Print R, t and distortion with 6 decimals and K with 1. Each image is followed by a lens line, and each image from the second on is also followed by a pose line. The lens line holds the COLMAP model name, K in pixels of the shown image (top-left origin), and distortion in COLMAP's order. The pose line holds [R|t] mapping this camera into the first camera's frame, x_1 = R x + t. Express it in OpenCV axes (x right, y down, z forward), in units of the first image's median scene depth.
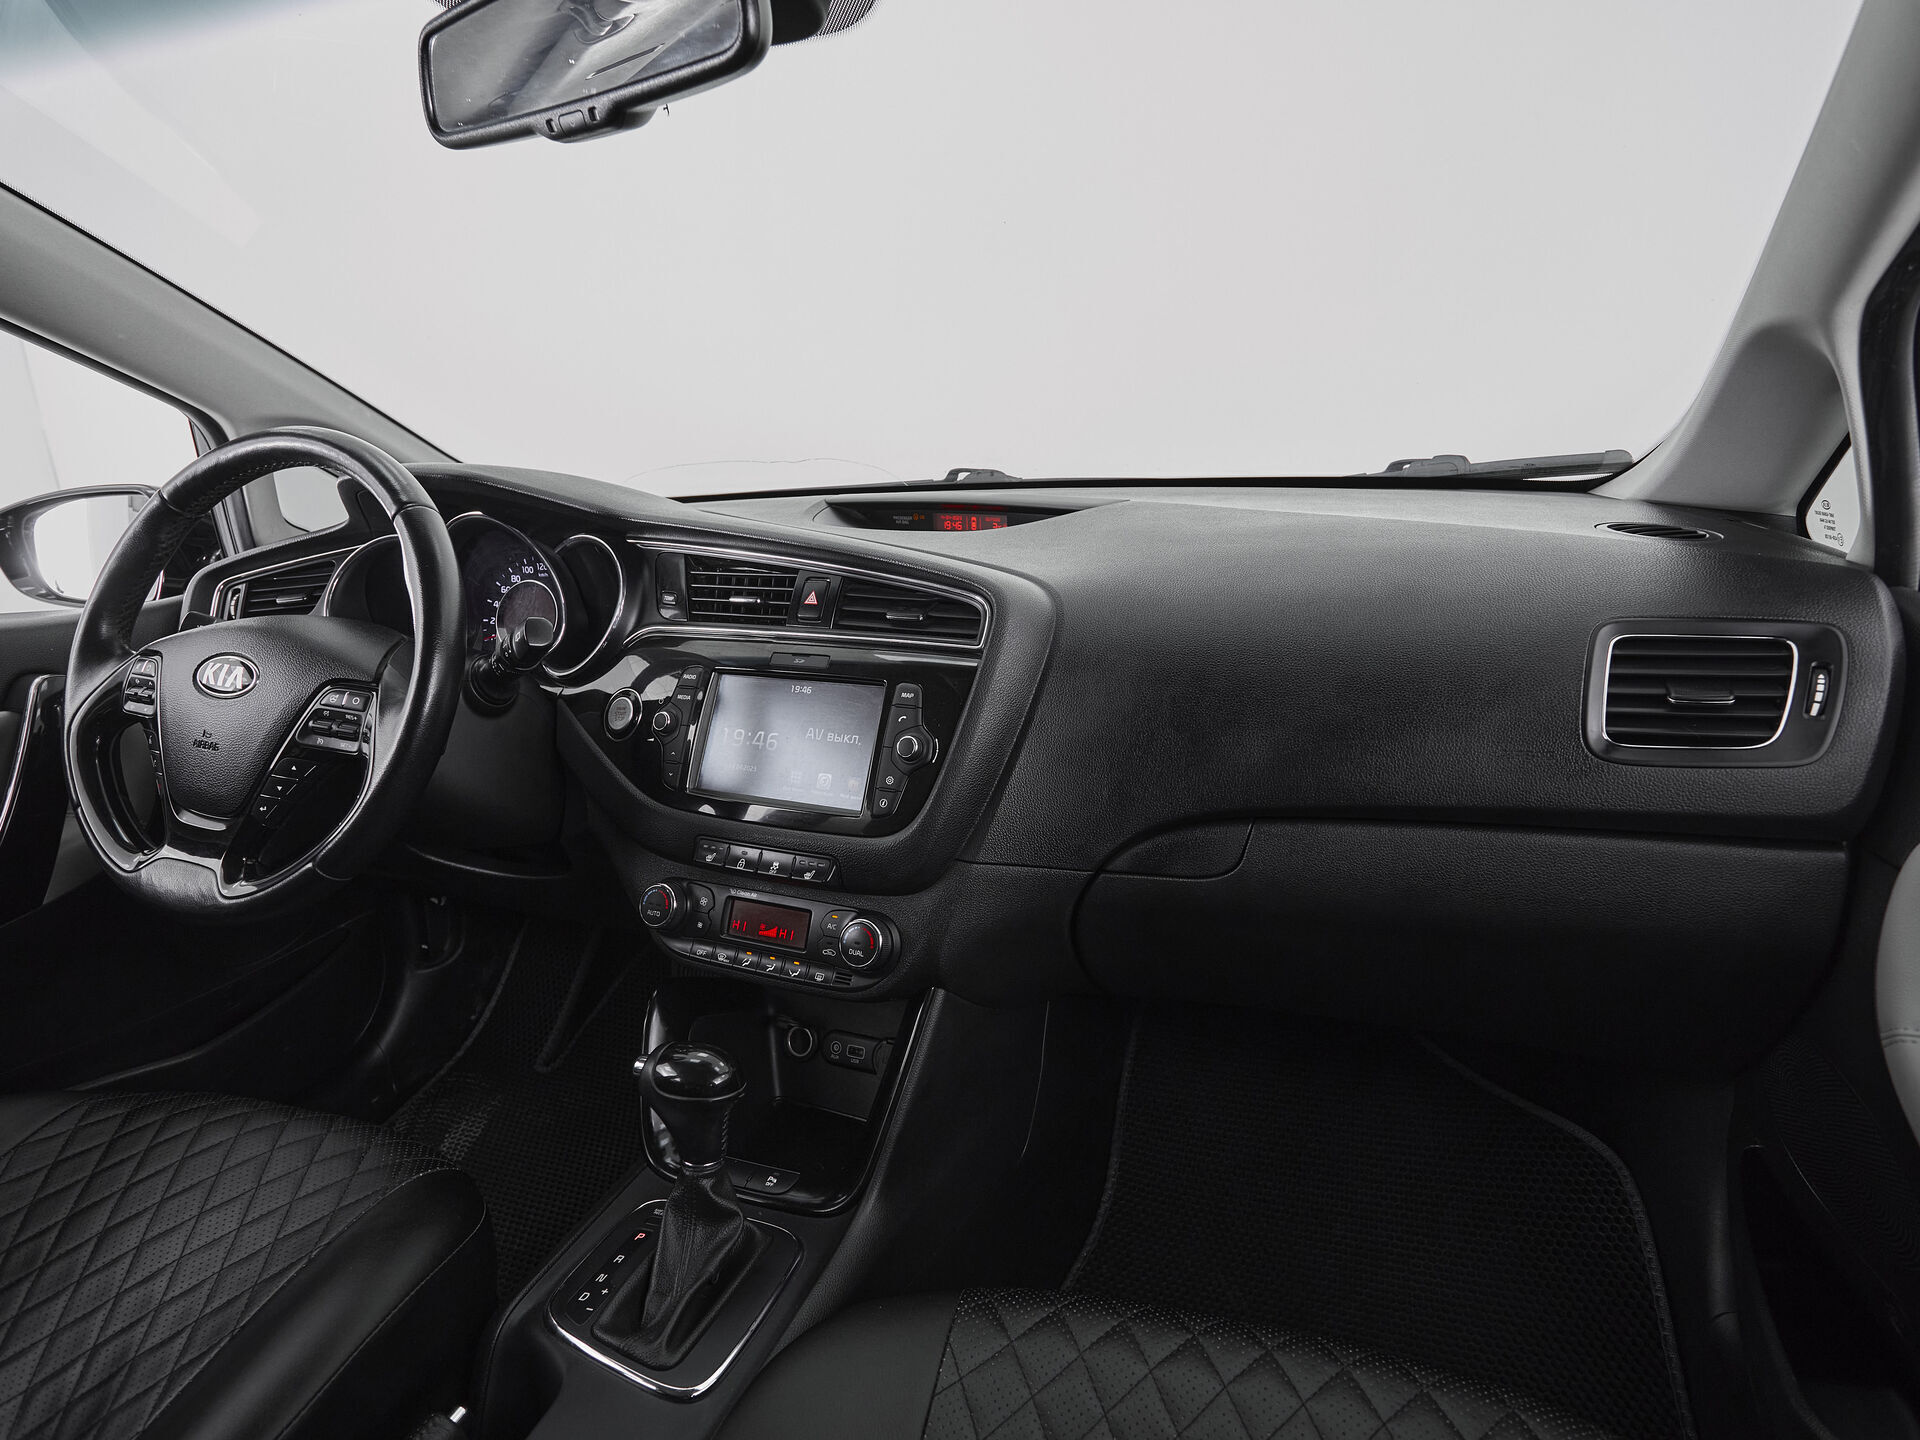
lens RADIAL K [[1043.9, 0, 960.0], [0, 1043.9, 720.0], [0, 0, 1]] dist [-0.003958, -0.000458]
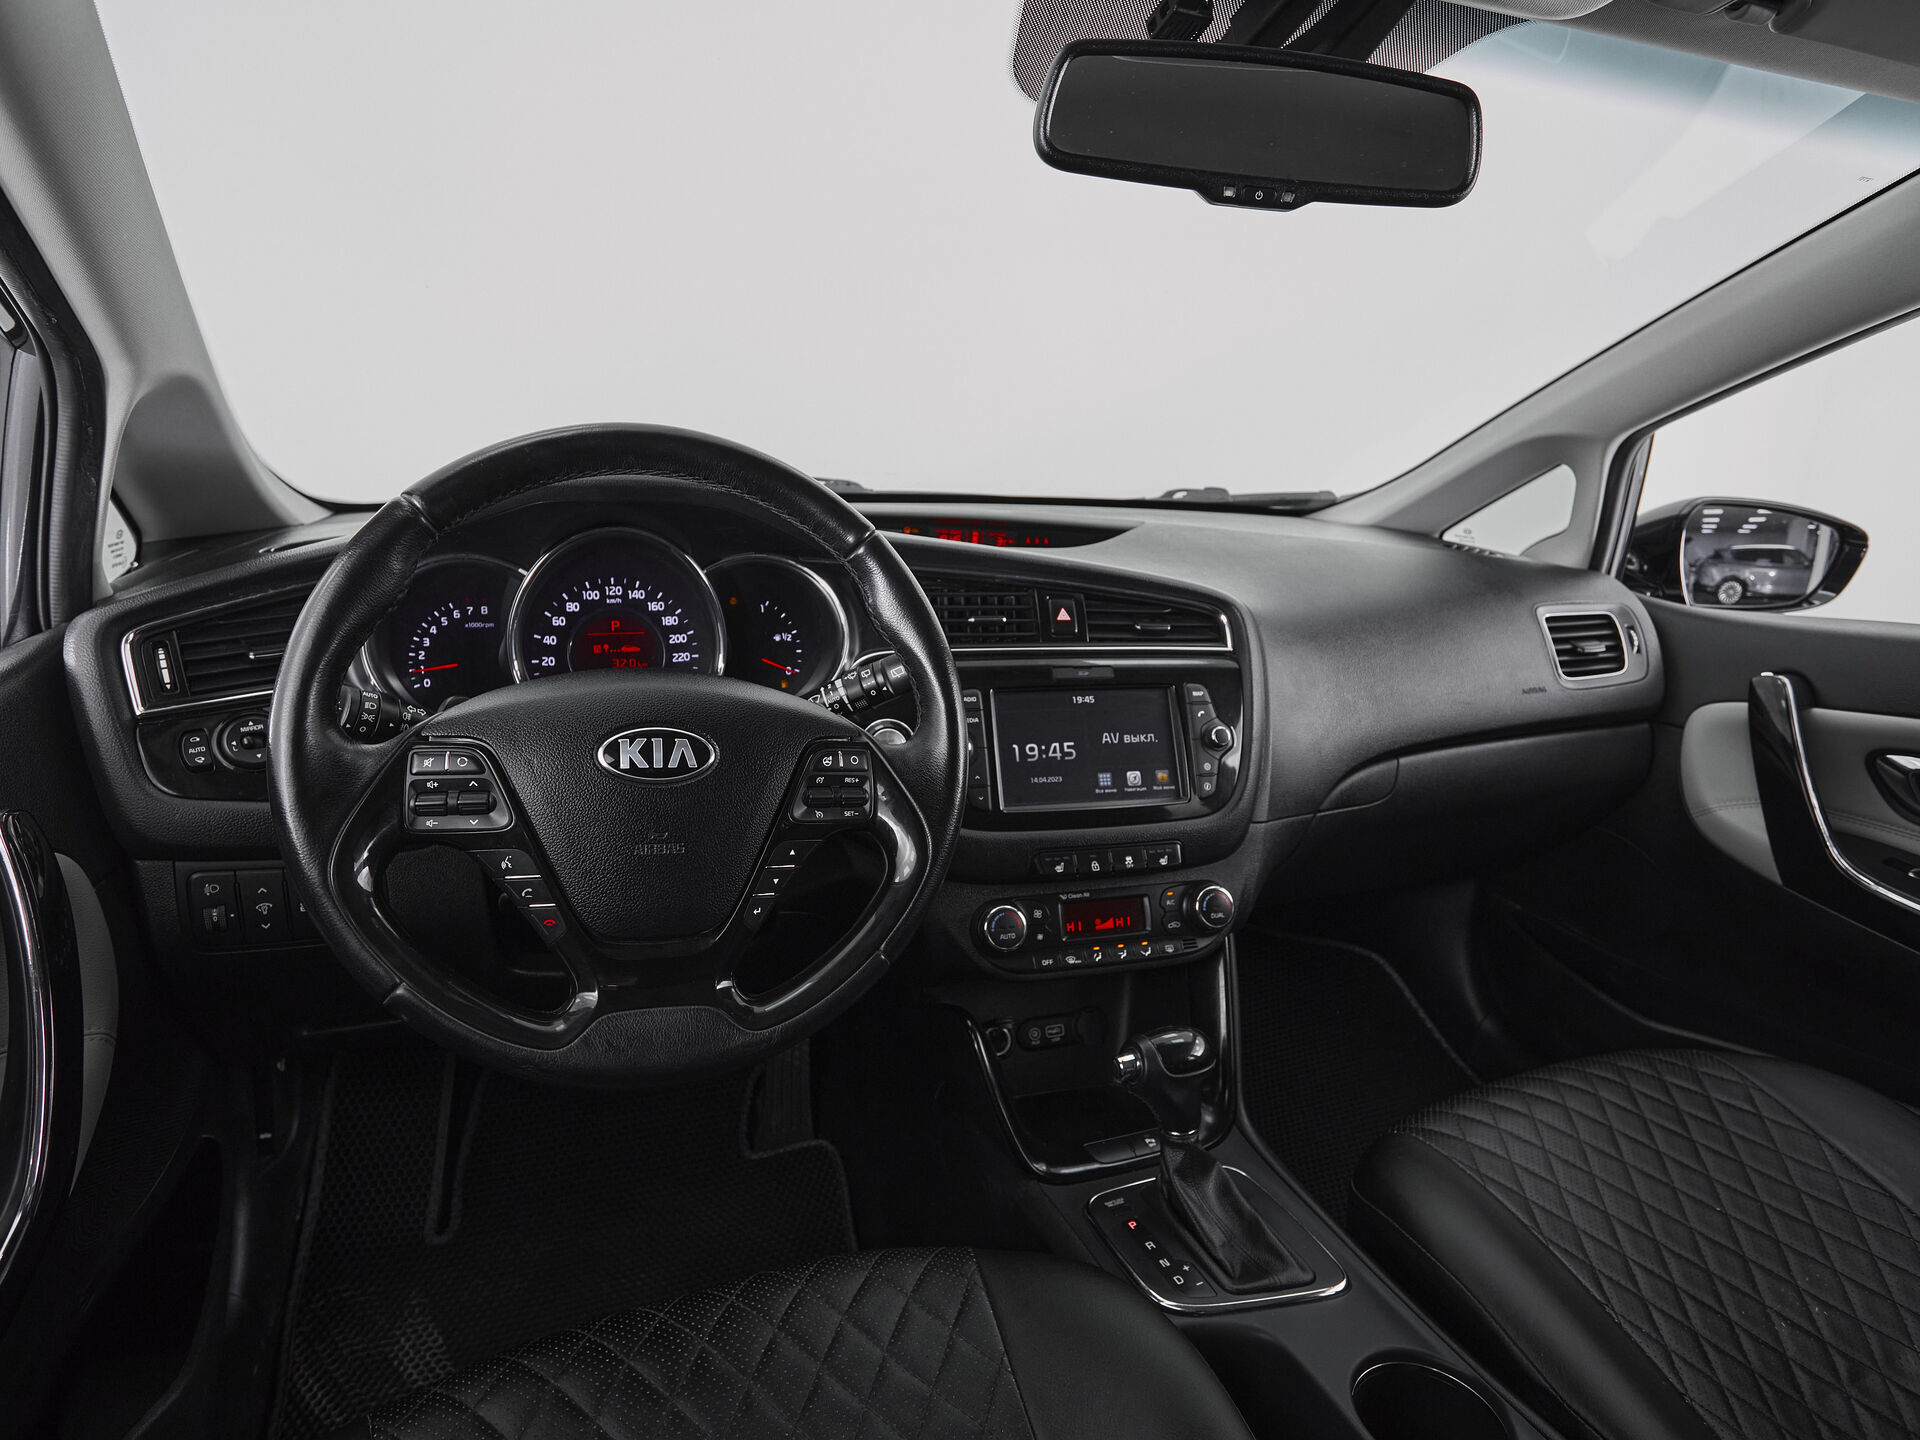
lens RADIAL K [[1043.9, 0, 960.0], [0, 1043.9, 720.0], [0, 0, 1]] dist [-0.003958, -0.000458]
pose [[0.754866, -0.110840, 0.646445, -0.920974], [0.104227, 0.993365, 0.048615, -0.071918], [-0.647544, 0.030679, 0.761410, 0.252610]]
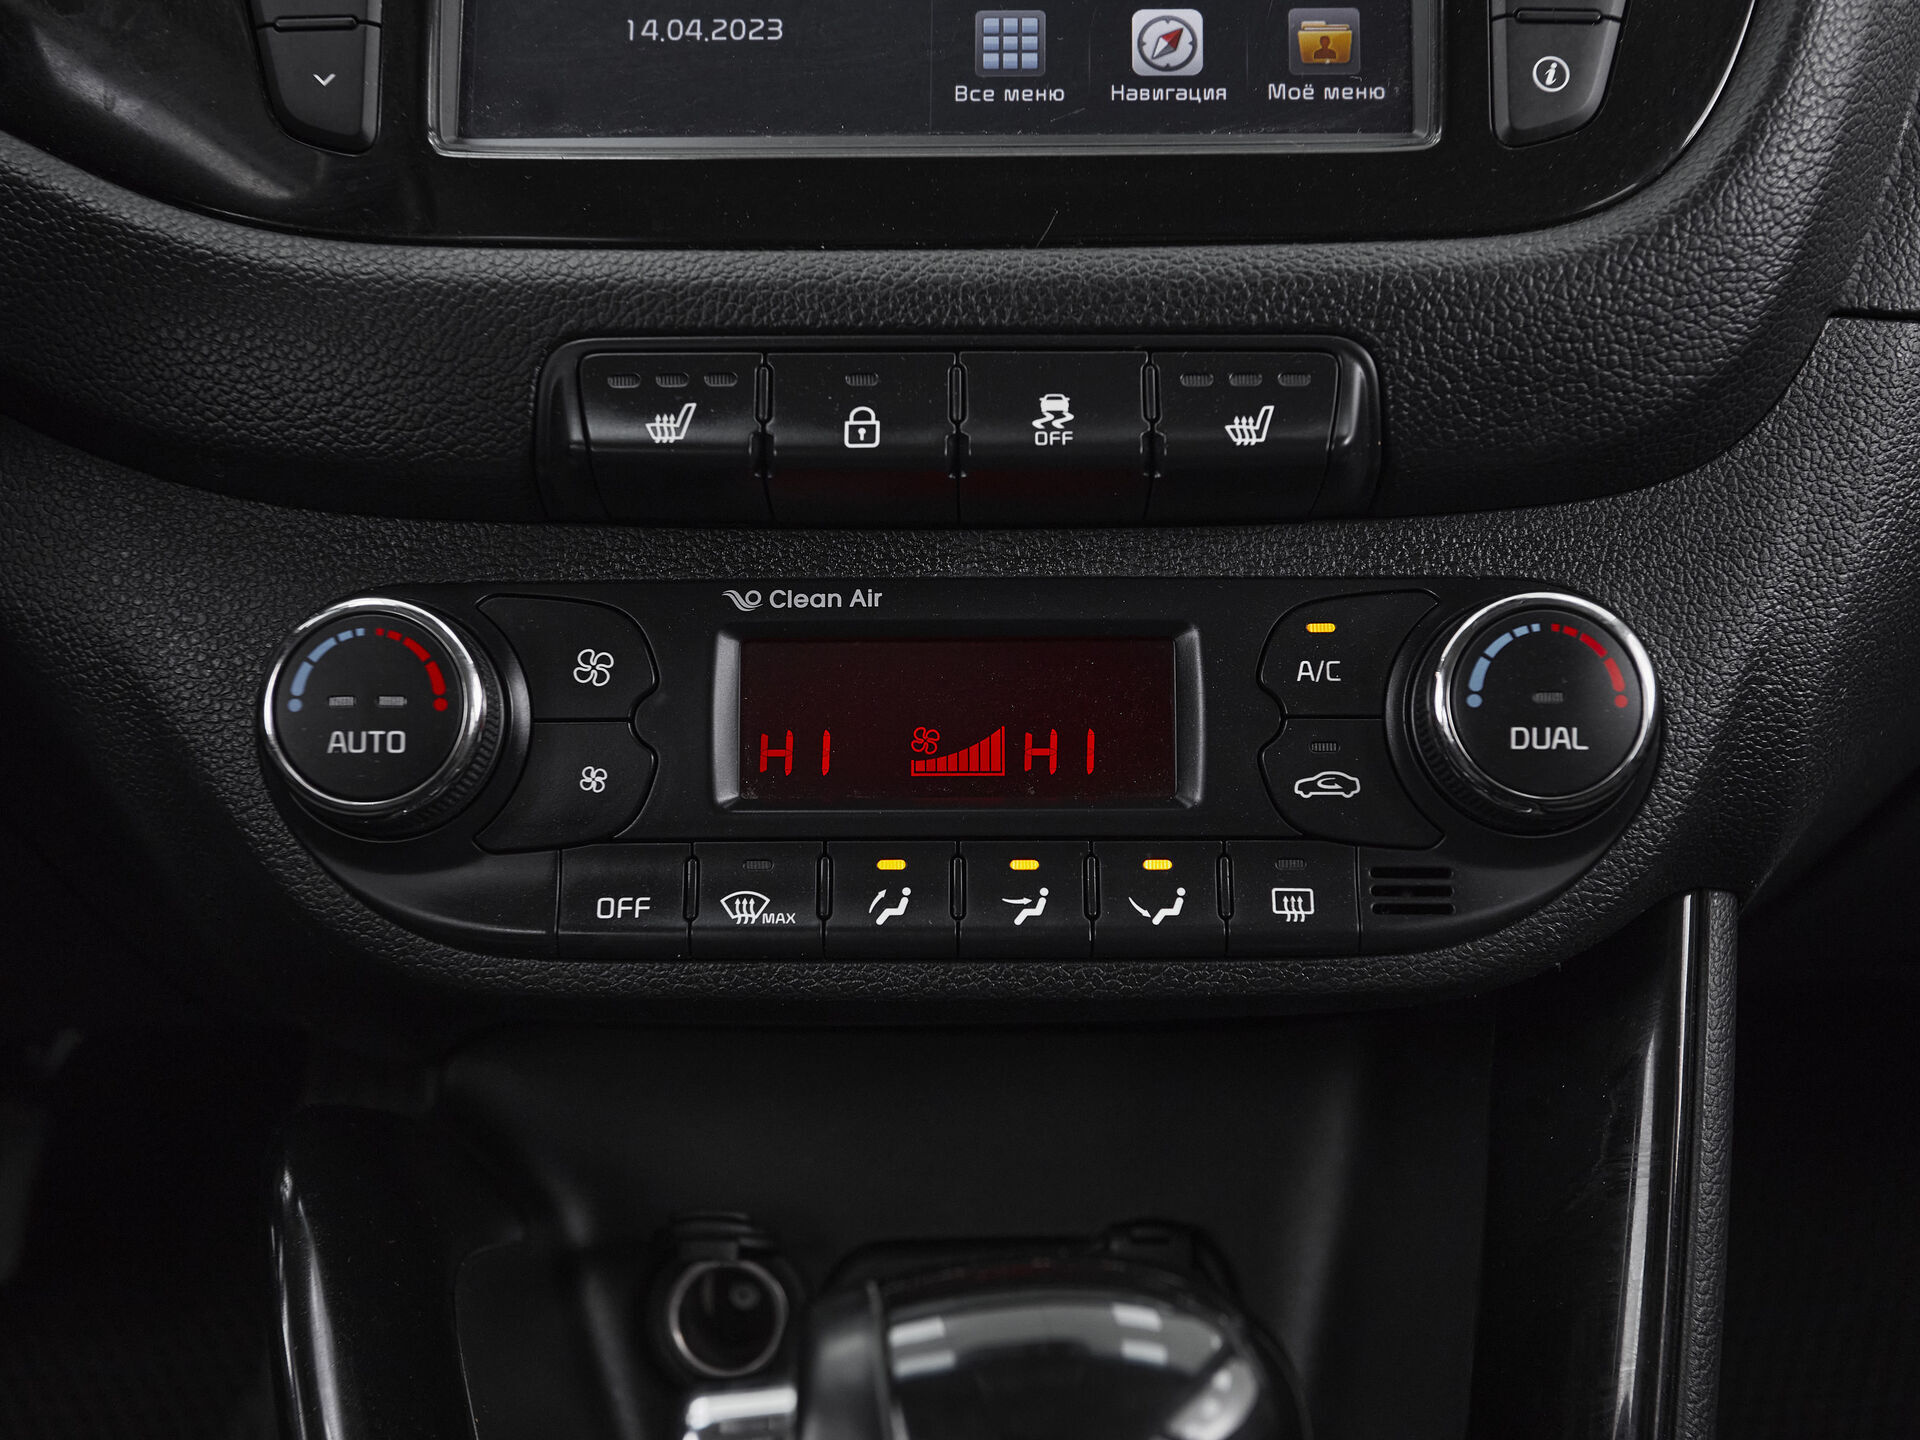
lens RADIAL K [[2426.5, 0, 960.0], [0, 2426.5, 720.0], [0, 0, 1]] dist [0.006666, 0.060464]
pose [[0.907728, -0.091393, 0.409484, -0.367570], [0.078333, 0.995742, 0.048595, 0.161672], [-0.412182, -0.012035, 0.911022, 0.514397]]
